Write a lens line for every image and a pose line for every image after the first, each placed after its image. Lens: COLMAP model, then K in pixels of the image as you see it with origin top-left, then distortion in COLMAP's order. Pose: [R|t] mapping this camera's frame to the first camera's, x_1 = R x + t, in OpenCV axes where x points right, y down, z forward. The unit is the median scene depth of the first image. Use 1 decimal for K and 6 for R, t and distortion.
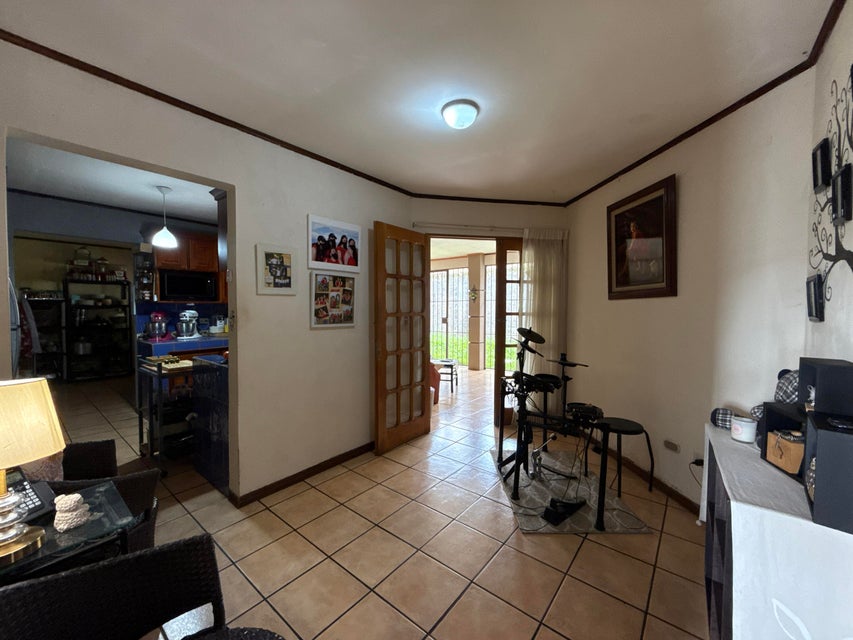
lens RADIAL K [[341.1, 0, 428.1], [0, 341.1, 318.2], [0, 0, 1]] dist [-0.001184, 0.000924]
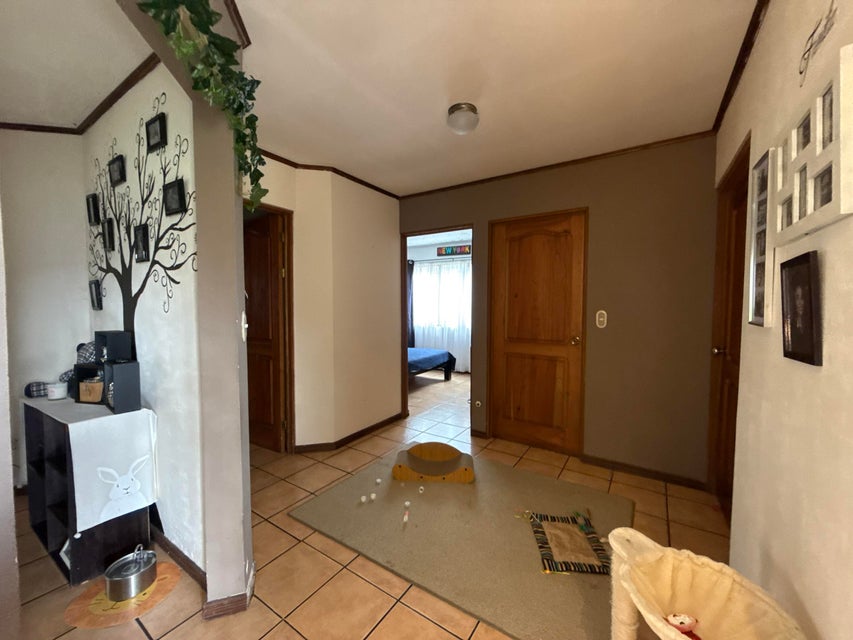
lens RADIAL K [[341.1, 0, 427.5], [0, 341.1, 316.6], [0, 0, 1]] dist [-0.001184, 0.000924]
pose [[-0.089791, -0.043994, 0.994989, -0.565808], [0.033118, 0.998340, 0.047131, 0.016498], [-0.995410, 0.037184, -0.088185, -0.370101]]
